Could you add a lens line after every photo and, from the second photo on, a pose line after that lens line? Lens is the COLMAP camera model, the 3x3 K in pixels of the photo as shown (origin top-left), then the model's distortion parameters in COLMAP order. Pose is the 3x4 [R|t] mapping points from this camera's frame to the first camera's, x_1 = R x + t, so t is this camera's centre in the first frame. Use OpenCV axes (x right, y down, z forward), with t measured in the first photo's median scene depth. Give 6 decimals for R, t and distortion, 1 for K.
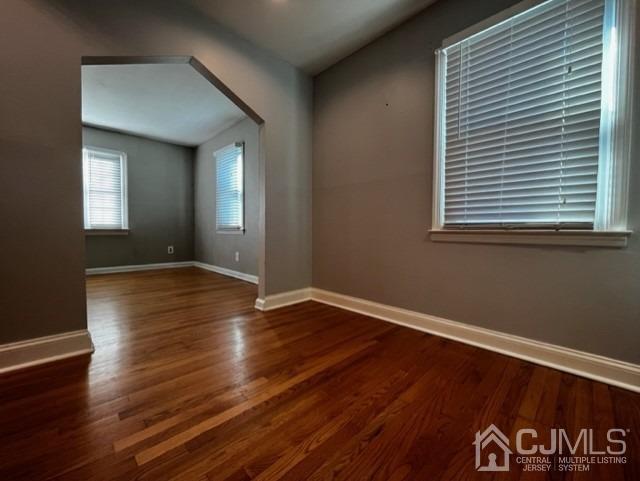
lens RADIAL K [[266.7, 0, 320.0], [0, 266.7, 240.5], [0, 0, 1]] dist [-0.002992, -0.000375]
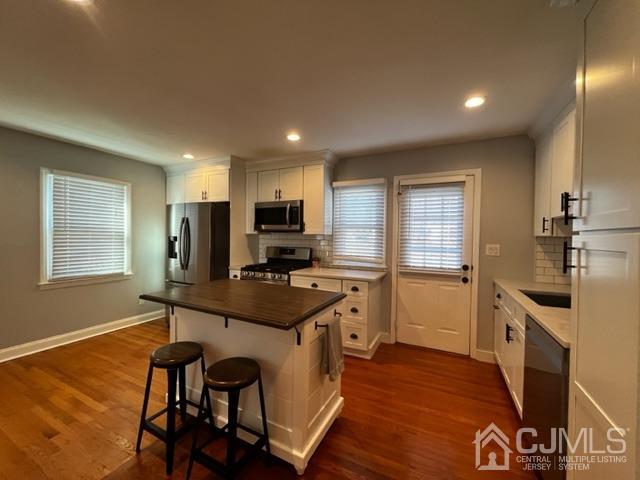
lens RADIAL K [[260.5, 0, 320.0], [0, 260.5, 240.0], [0, 0, 1]] dist [-0.000929, -0.000110]
pose [[-0.322194, -0.029272, 0.946221, -2.082343], [0.012476, 0.999304, 0.035162, -0.447334], [-0.946592, 0.023134, -0.321604, -0.064759]]
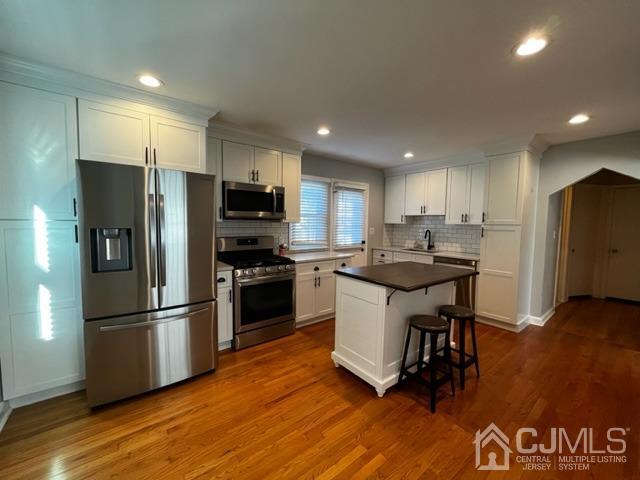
lens RADIAL K [[260.5, 0, 320.0], [0, 260.5, 240.0], [0, 0, 1]] dist [-0.000929, -0.000110]
pose [[-0.992717, -0.034095, 0.115545, -0.341526], [-0.022346, 0.994585, 0.101491, -0.508022], [-0.118380, 0.098170, -0.988104, 1.642886]]
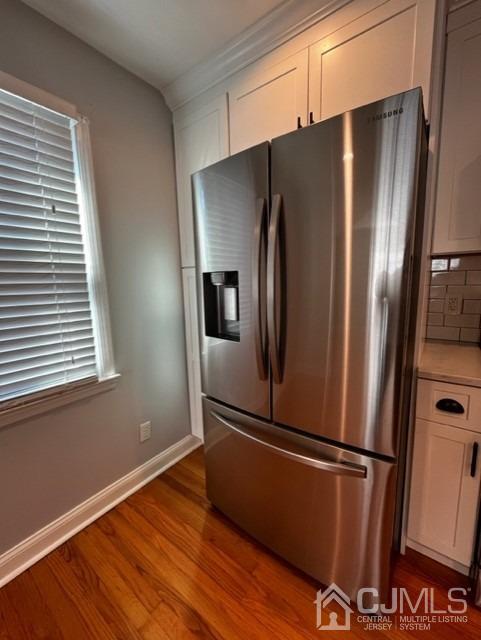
lens RADIAL K [[266.7, 0, 240.5], [0, 266.7, 320.0], [0, 0, 1]] dist [-0.002992, -0.000375]
pose [[-0.141108, -0.150044, 0.978558, -0.024743], [0.056372, 0.985626, 0.159257, -0.392024], [-0.988388, 0.077635, -0.130621, 0.542115]]
